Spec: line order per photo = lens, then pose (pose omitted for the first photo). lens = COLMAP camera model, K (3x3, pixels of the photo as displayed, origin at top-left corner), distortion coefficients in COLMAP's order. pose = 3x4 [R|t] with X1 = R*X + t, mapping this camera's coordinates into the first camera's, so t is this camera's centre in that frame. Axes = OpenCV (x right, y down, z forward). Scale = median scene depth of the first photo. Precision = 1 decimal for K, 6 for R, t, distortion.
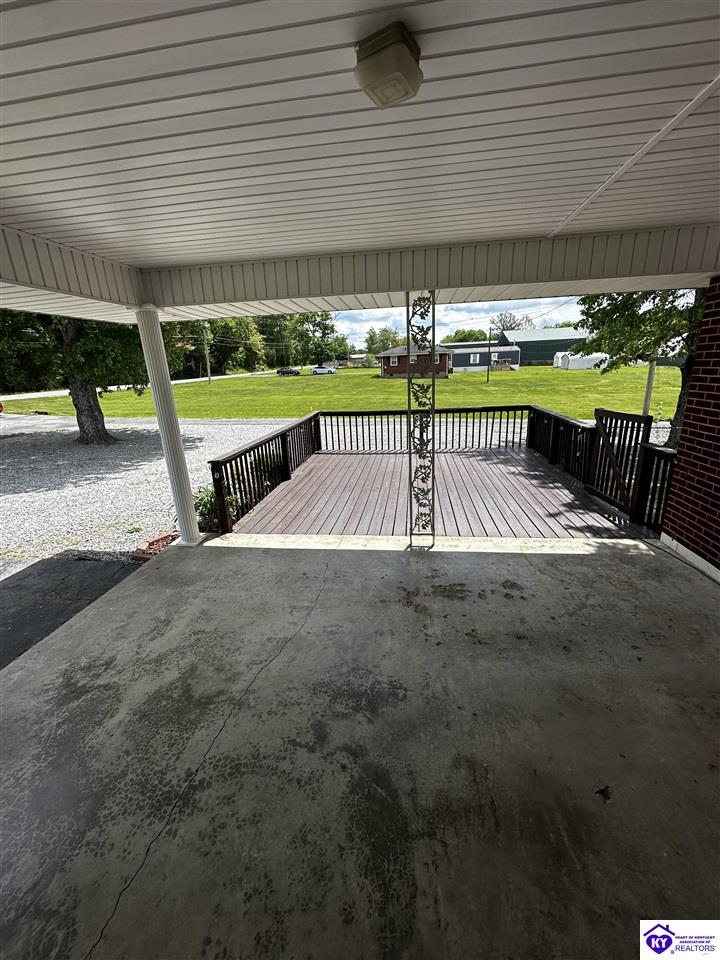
lens RADIAL K [[383.4, 0, 359.4], [0, 383.4, 484.6], [0, 0, 1]] dist [-0.007001, 0.000435]
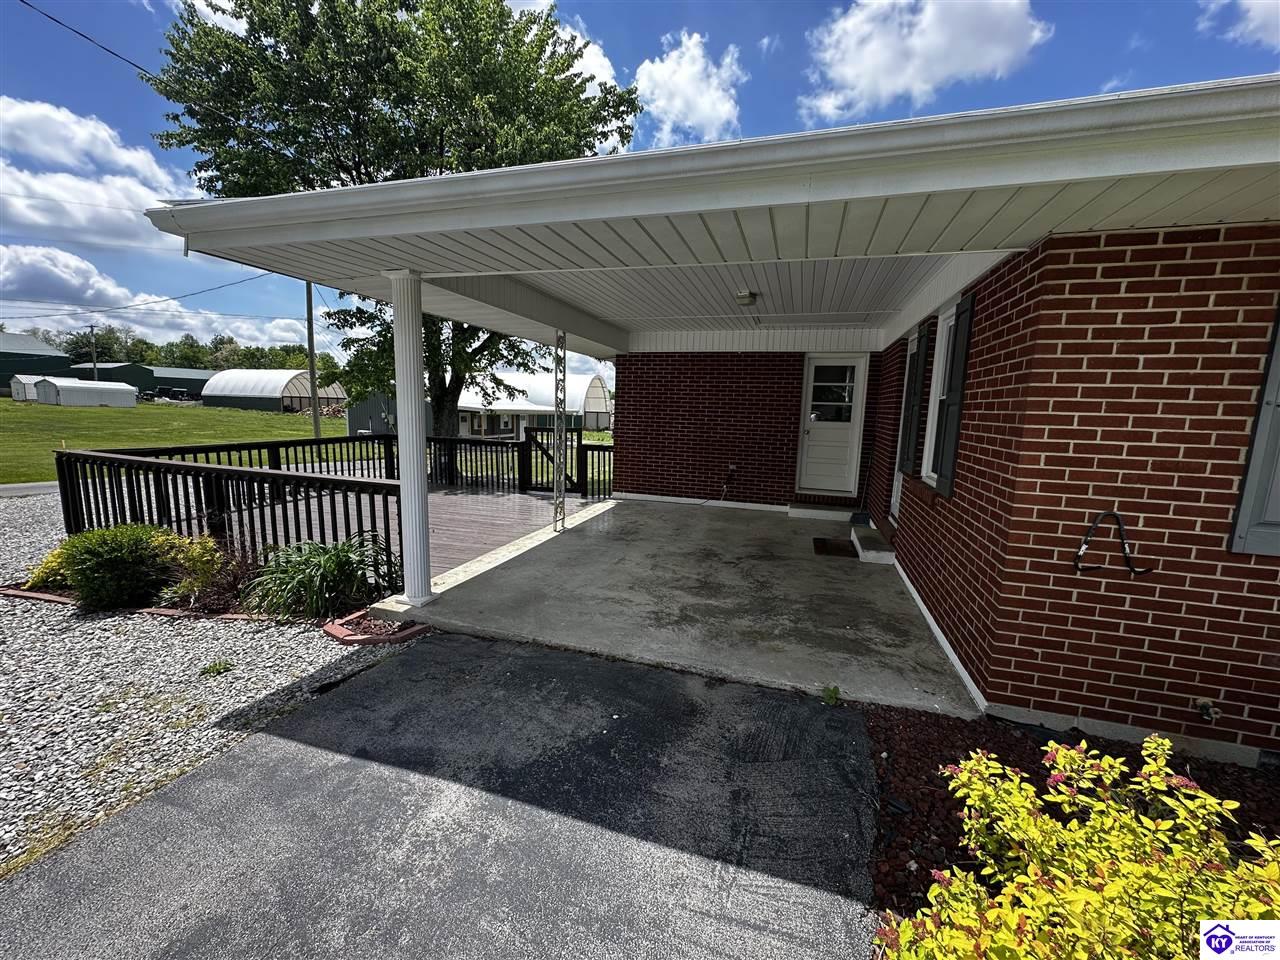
lens RADIAL K [[511.3, 0, 636.8], [0, 511.3, 478.6], [0, 0, 1]] dist [-0.007001, 0.000435]
pose [[0.171105, -0.086391, 0.981458, -2.123501], [0.249684, 0.967432, 0.041627, -0.005792], [-0.953090, 0.237932, 0.187103, 0.654515]]
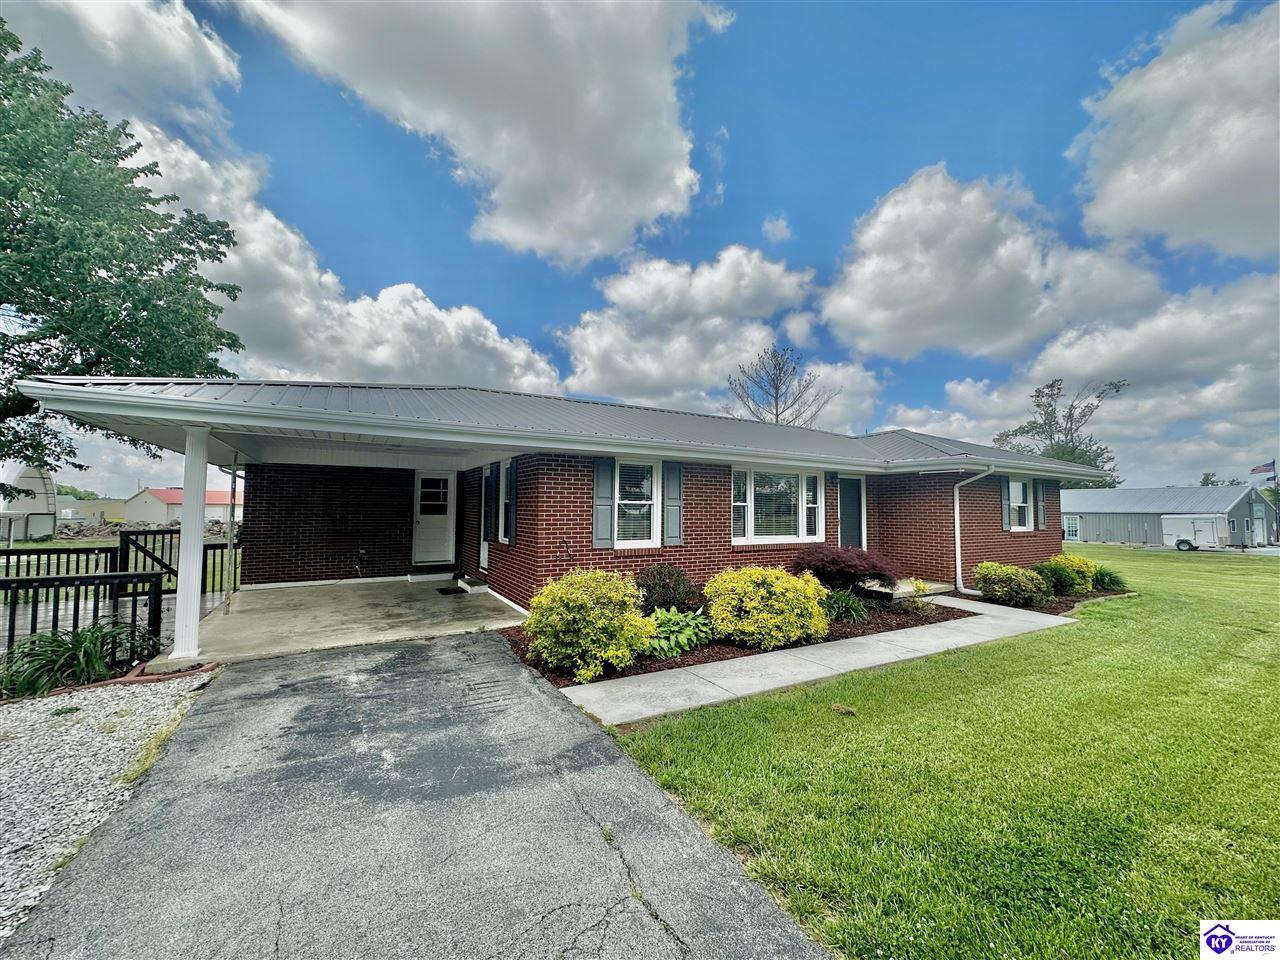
lens RADIAL K [[511.3, 0, 640.9], [0, 511.3, 465.8], [0, 0, 1]] dist [-0.007001, 0.000435]
pose [[-0.616874, 0.107366, 0.779704, -3.589167], [0.249939, 0.966097, 0.064710, -0.169662], [-0.746322, 0.234796, -0.622795, 1.370068]]
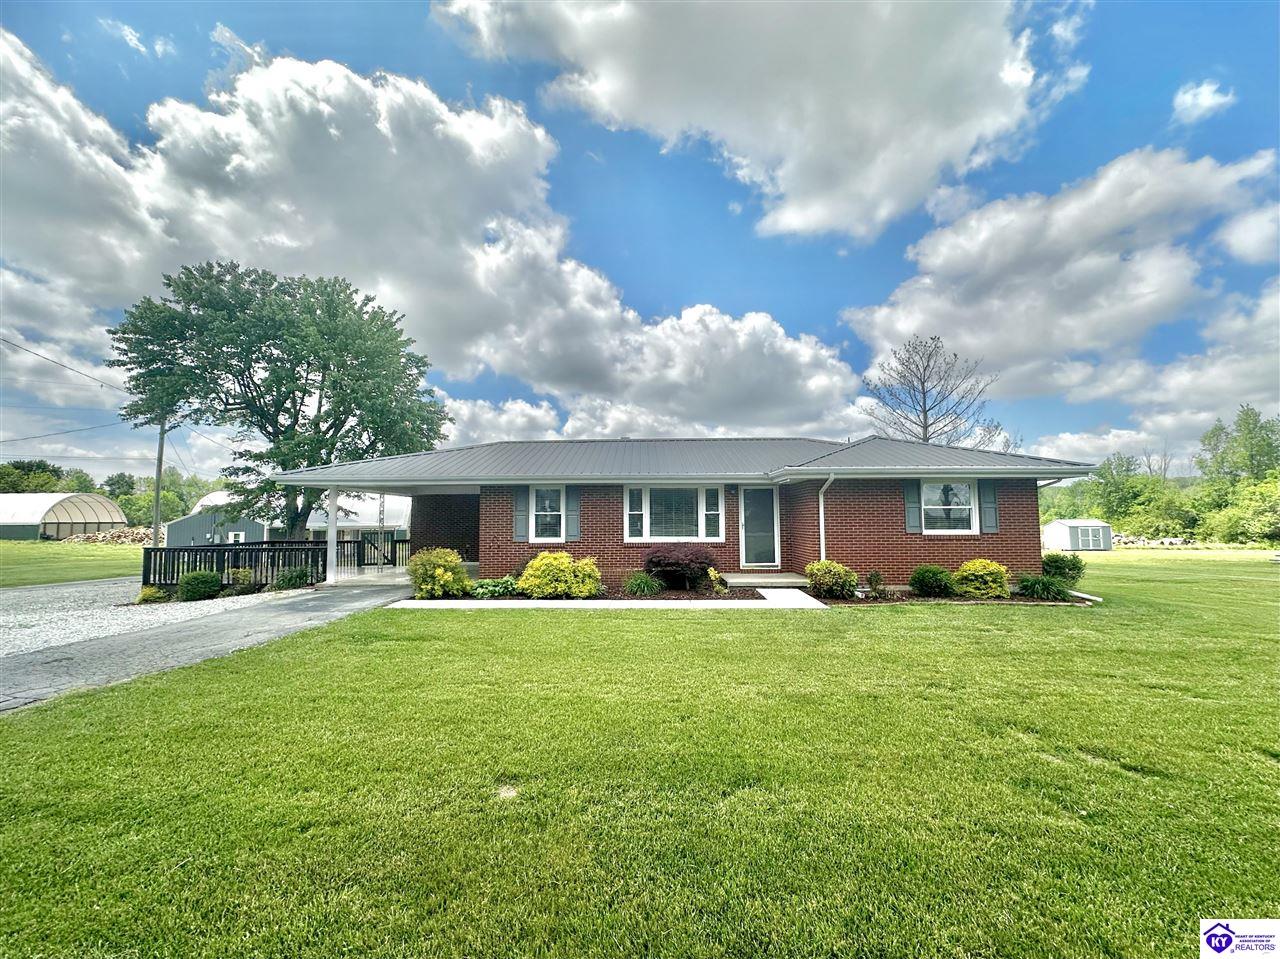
lens RADIAL K [[536.8, 0, 633.2], [0, 536.8, 476.9], [0, 0, 1]] dist [-0.007897, -0.000418]
pose [[-0.110445, 0.122622, 0.986289, -6.299085], [0.302241, 0.949505, -0.084204, 0.594612], [-0.946812, 0.288797, -0.141929, -0.664771]]
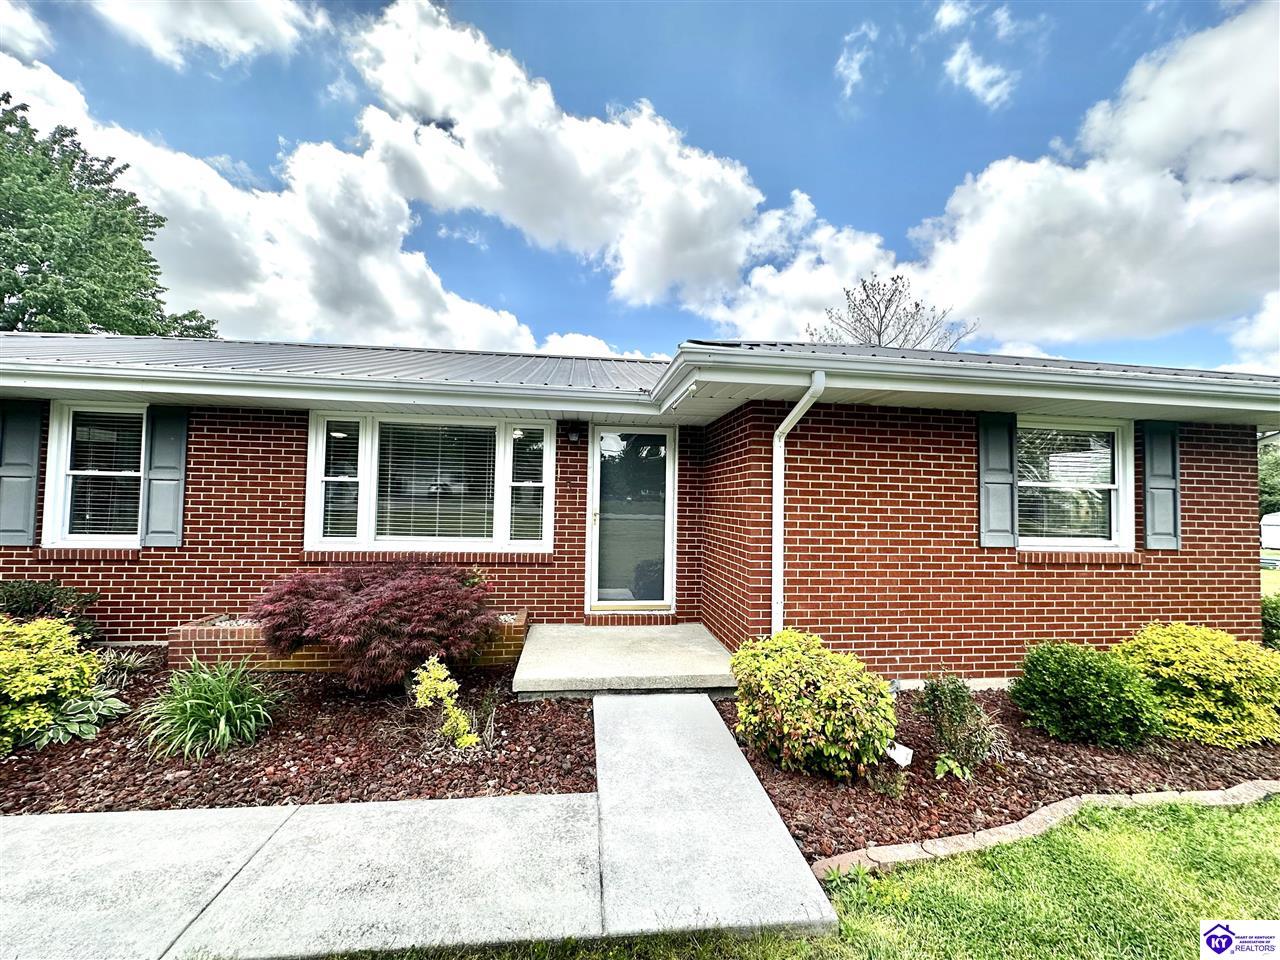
lens RADIAL K [[511.3, 0, 647.3], [0, 511.3, 467.8], [0, 0, 1]] dist [-0.007001, 0.000435]
pose [[-0.260048, 0.099462, 0.960459, -3.457235], [0.274913, 0.961141, -0.025099, 0.840216], [-0.925634, 0.257516, -0.277286, -1.896028]]
